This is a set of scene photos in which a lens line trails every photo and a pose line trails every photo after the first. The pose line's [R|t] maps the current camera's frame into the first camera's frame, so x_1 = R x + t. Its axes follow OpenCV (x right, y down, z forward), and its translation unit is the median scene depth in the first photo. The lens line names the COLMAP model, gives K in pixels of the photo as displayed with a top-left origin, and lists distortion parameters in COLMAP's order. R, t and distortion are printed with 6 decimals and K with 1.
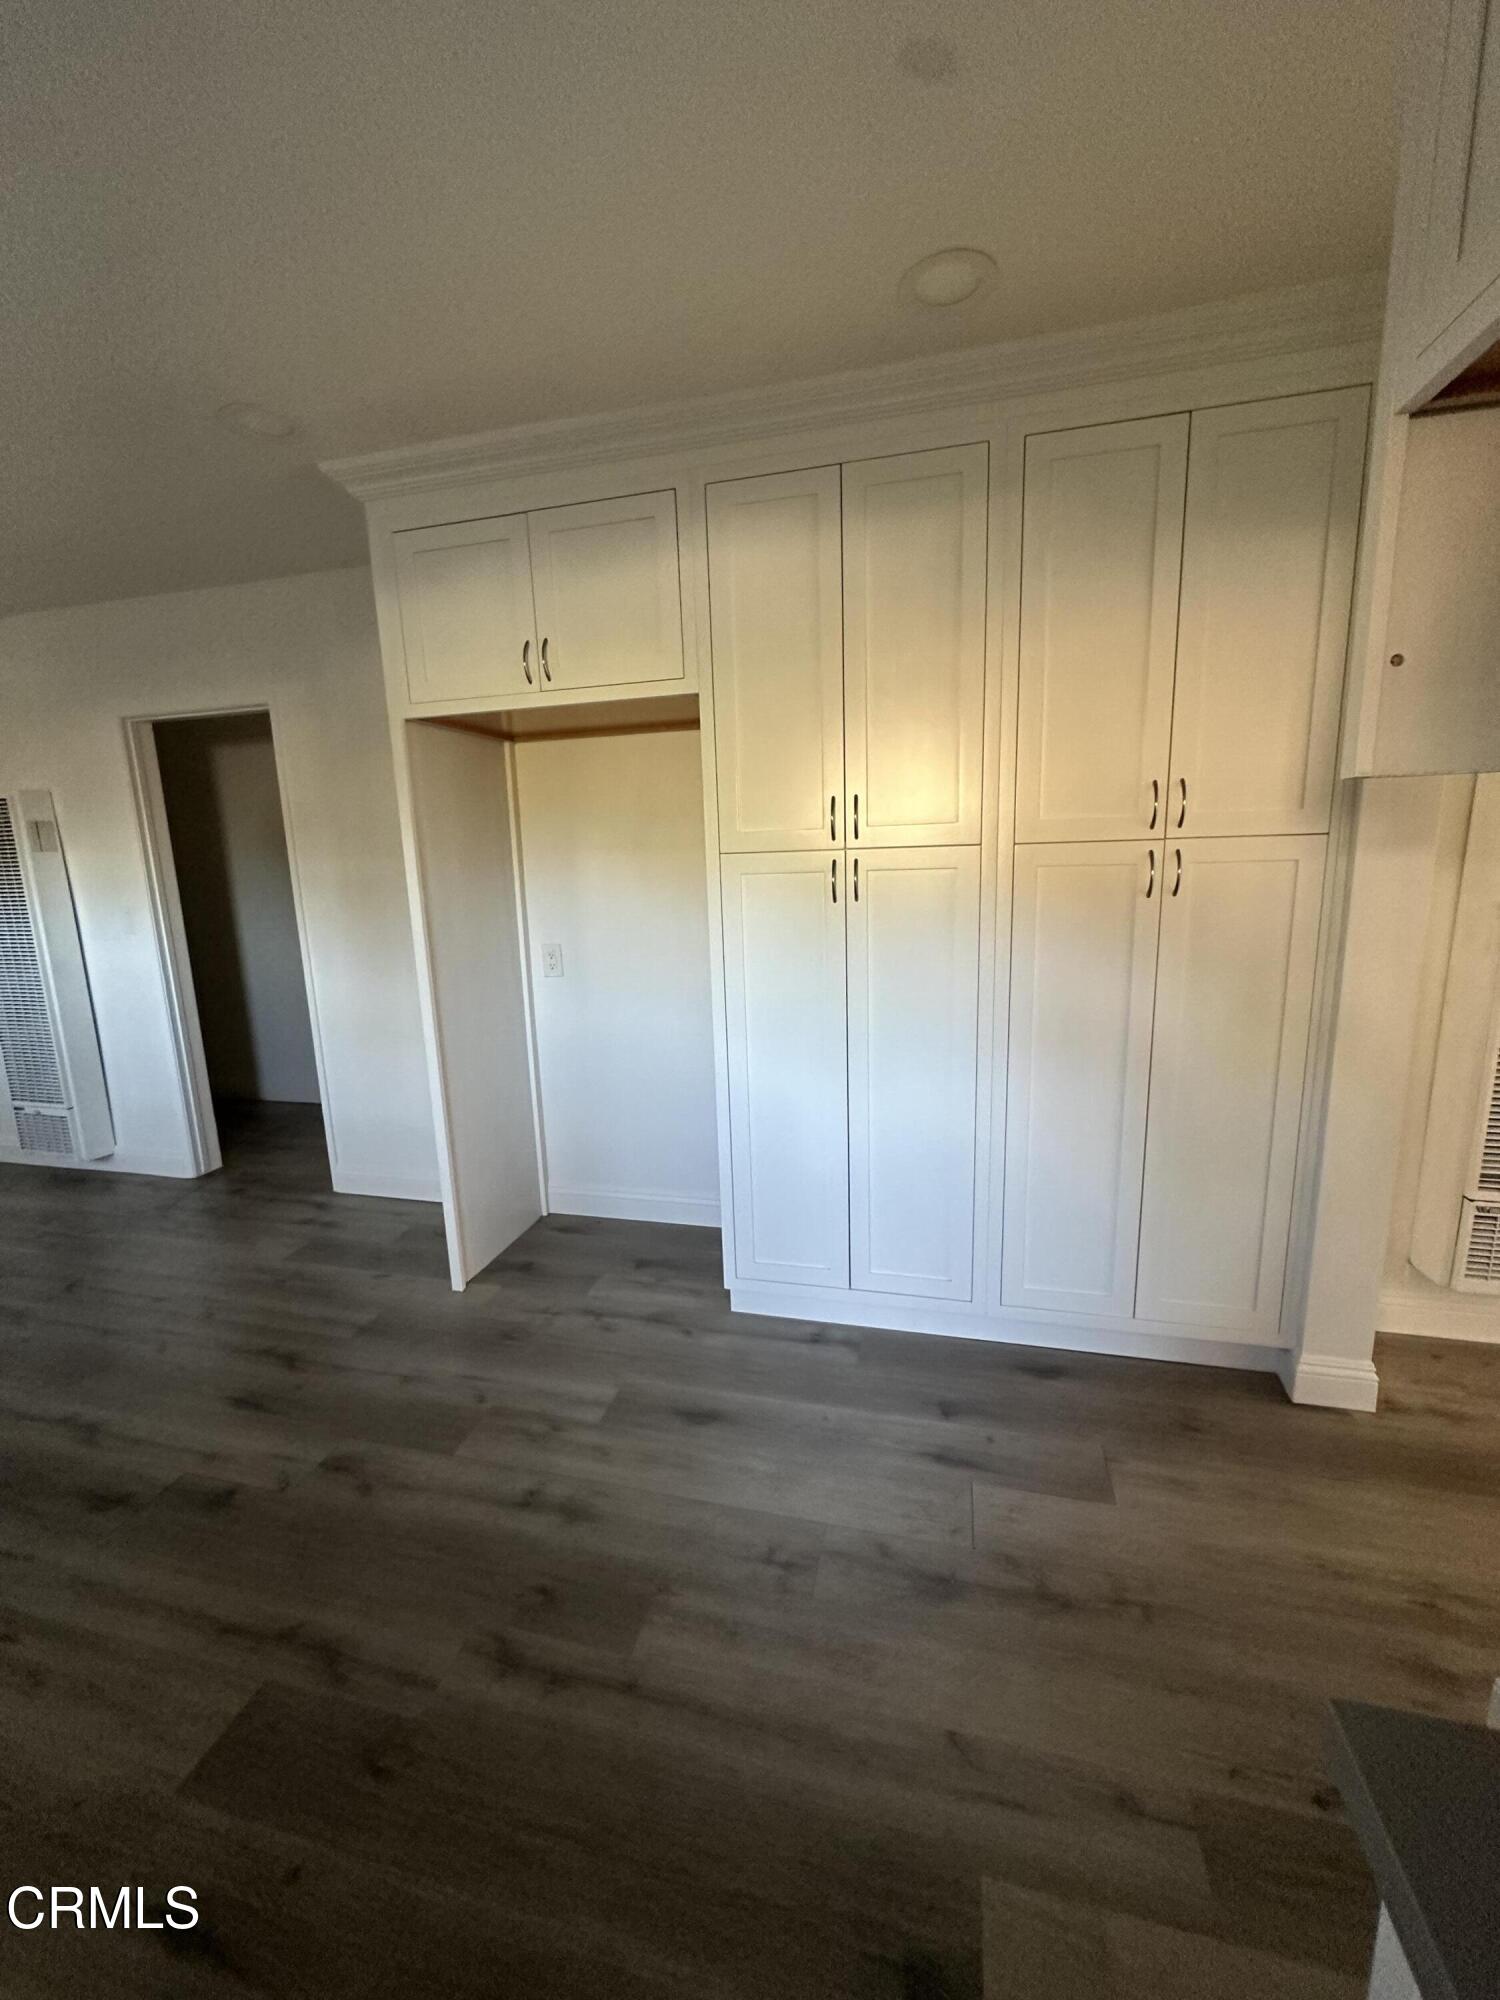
lens RADIAL K [[798.6, 0, 750.0], [0, 798.6, 1000.0], [0, 0, 1]] dist [-0.000710, -0.000499]
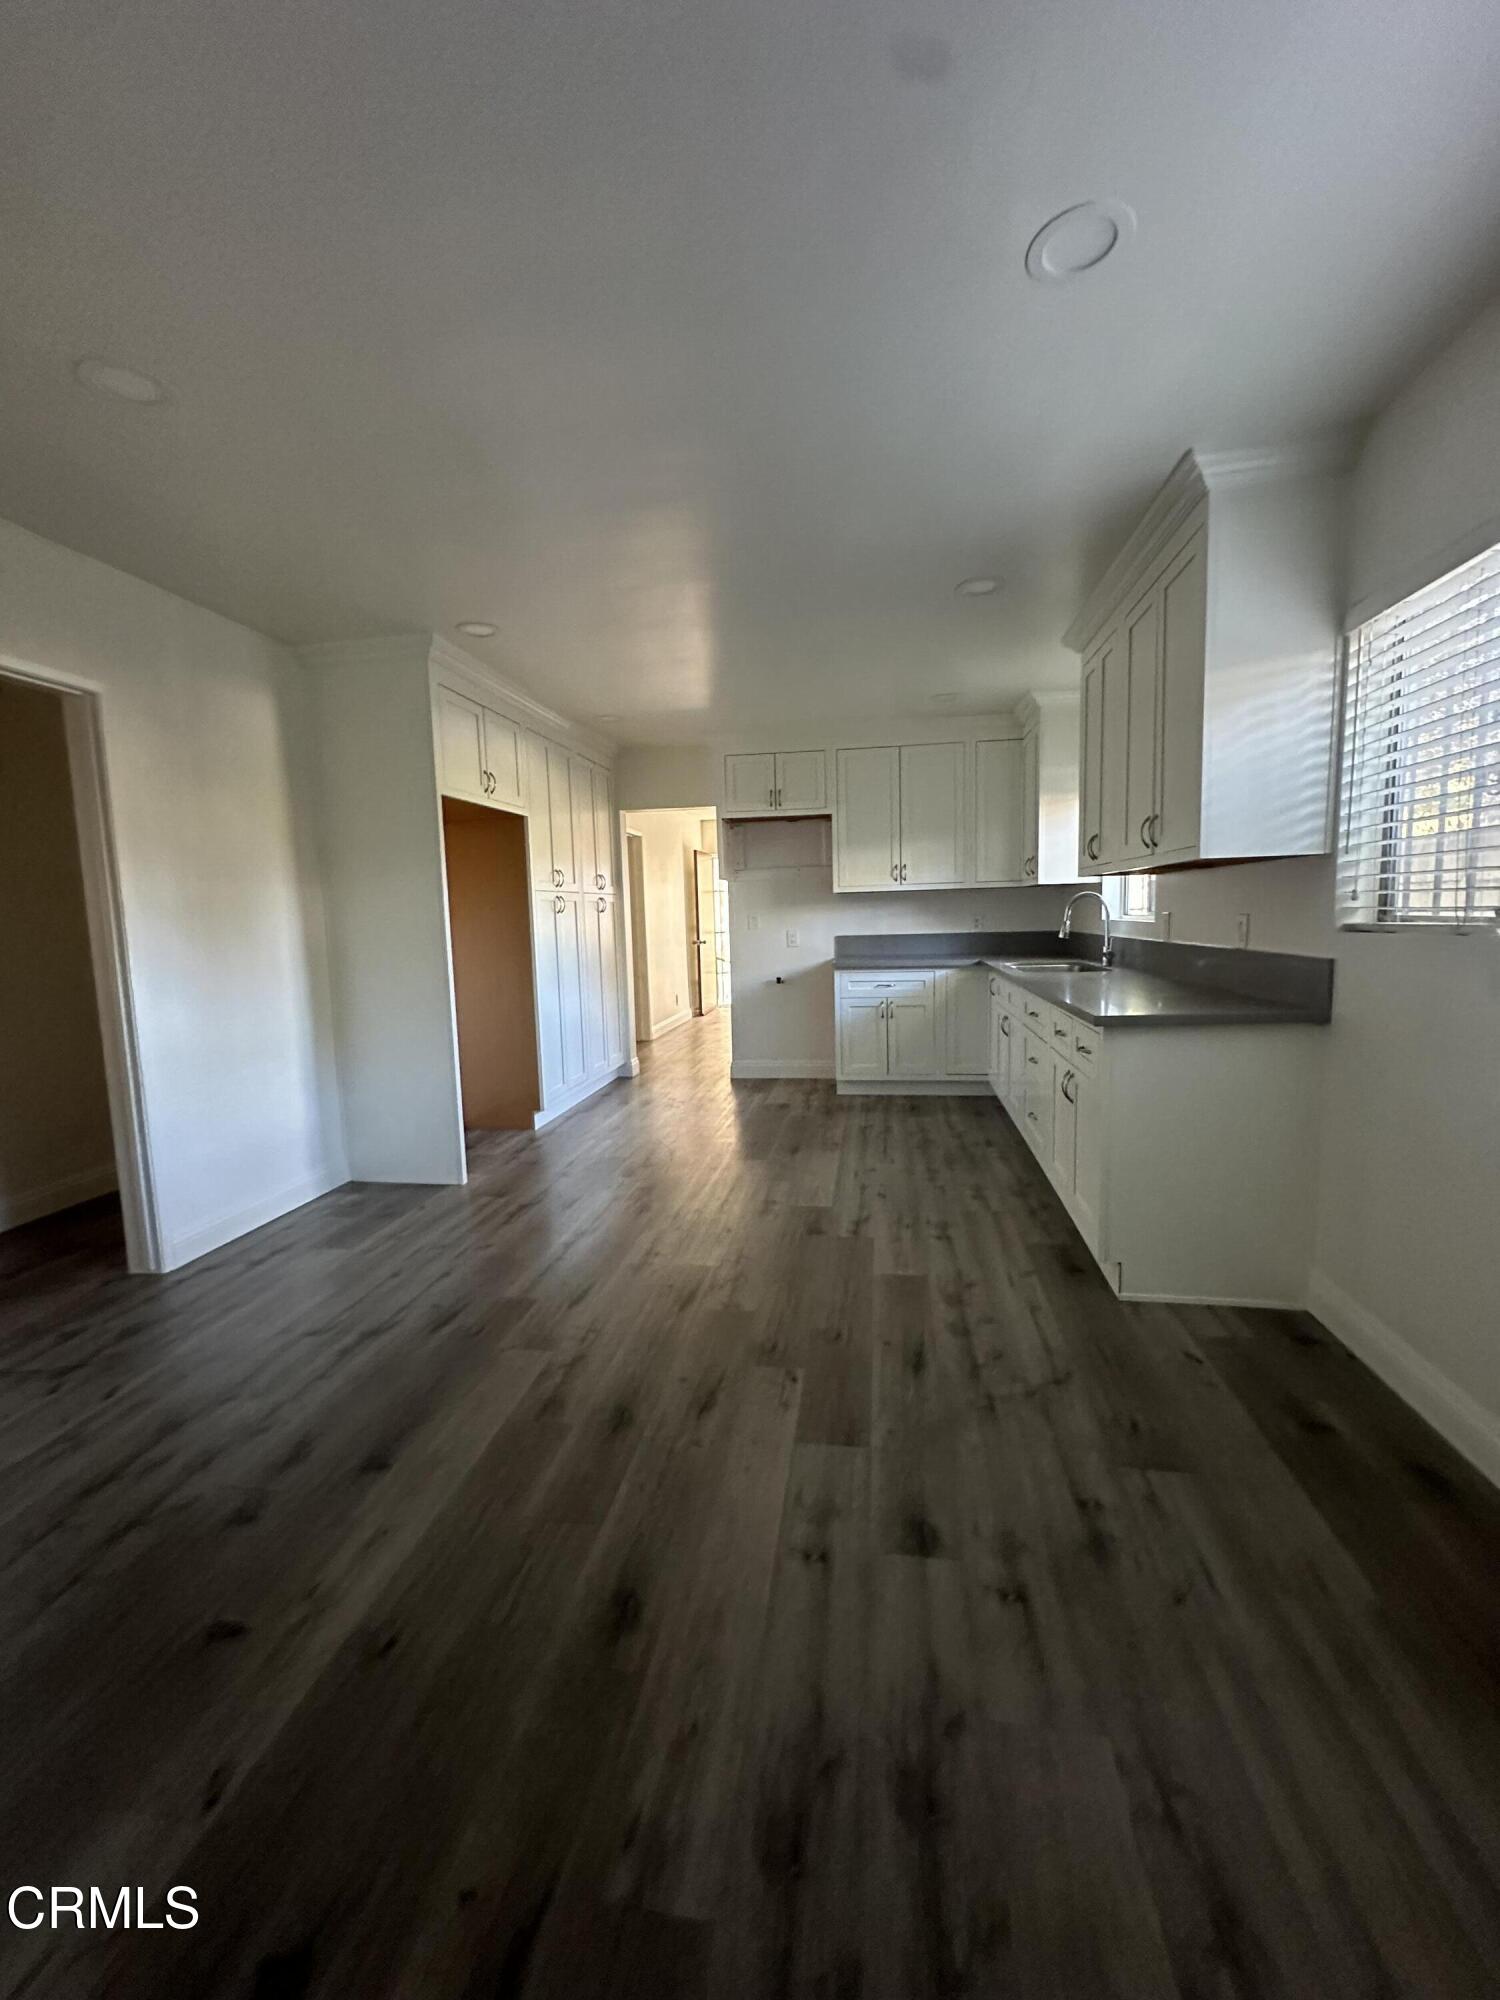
lens RADIAL K [[798.6, 0, 750.0], [0, 798.6, 1000.0], [0, 0, 1]] dist [-0.000710, -0.000499]
pose [[-0.089938, -0.077272, 0.992945, -1.902347], [0.209673, 0.973172, 0.094725, 0.016973], [-0.973626, 0.216713, -0.071323, 0.560425]]
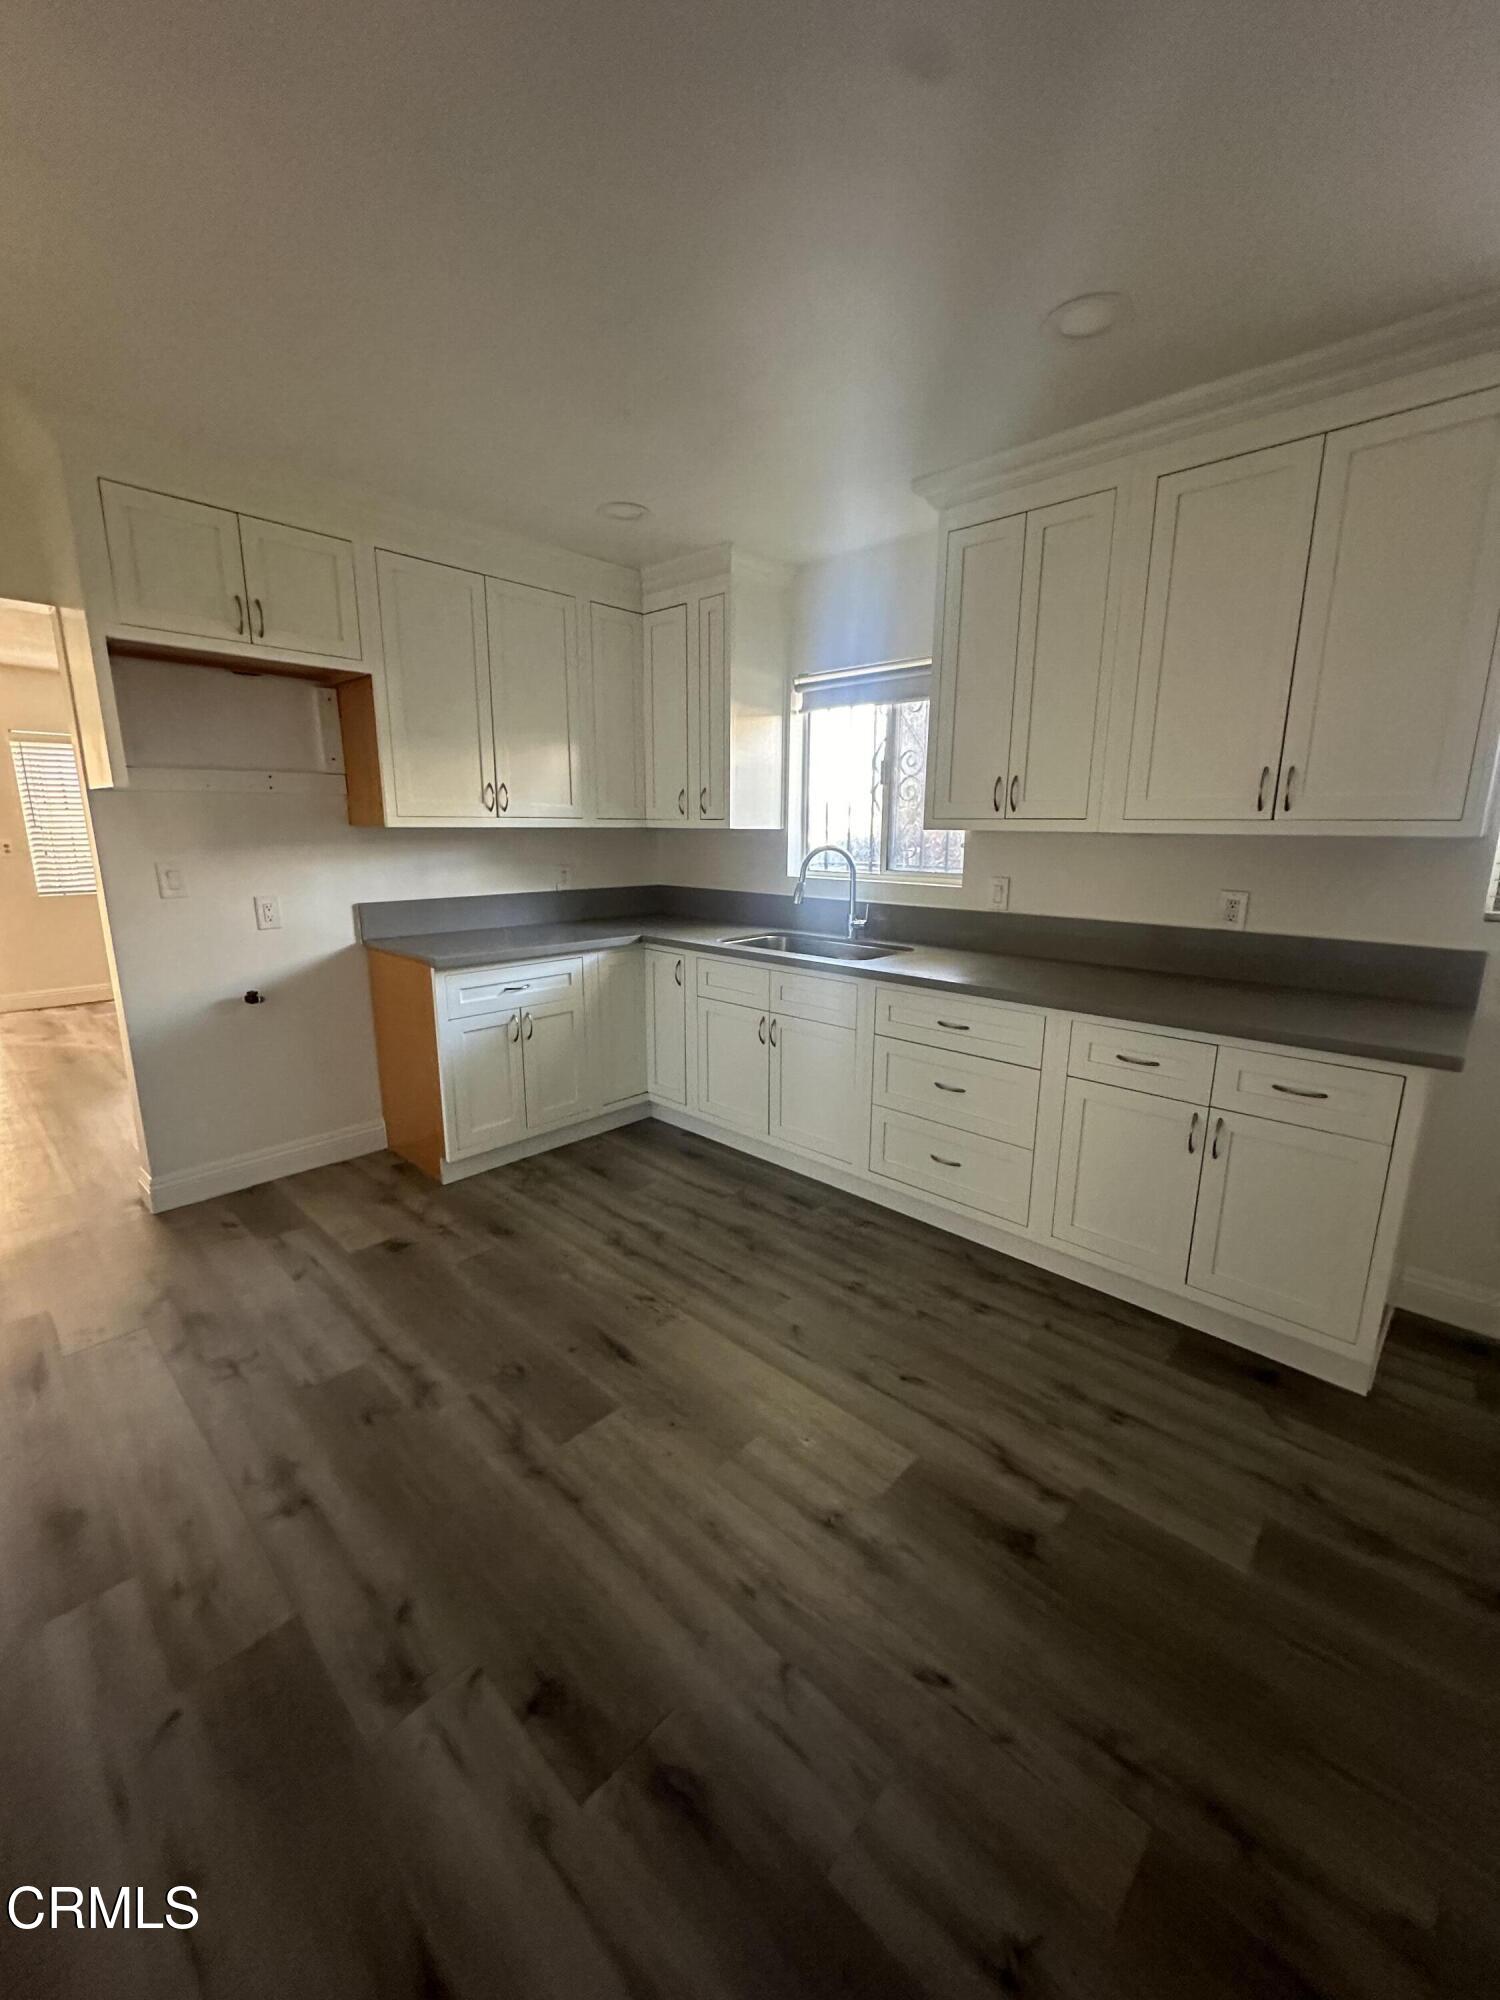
lens RADIAL K [[798.6, 0, 750.0], [0, 798.6, 1000.0], [0, 0, 1]] dist [-0.000710, -0.000499]
pose [[-0.873720, -0.080874, 0.479660, -0.794055], [0.106092, 0.930660, 0.350166, -0.131435], [-0.474720, 0.356835, -0.804556, 0.901824]]
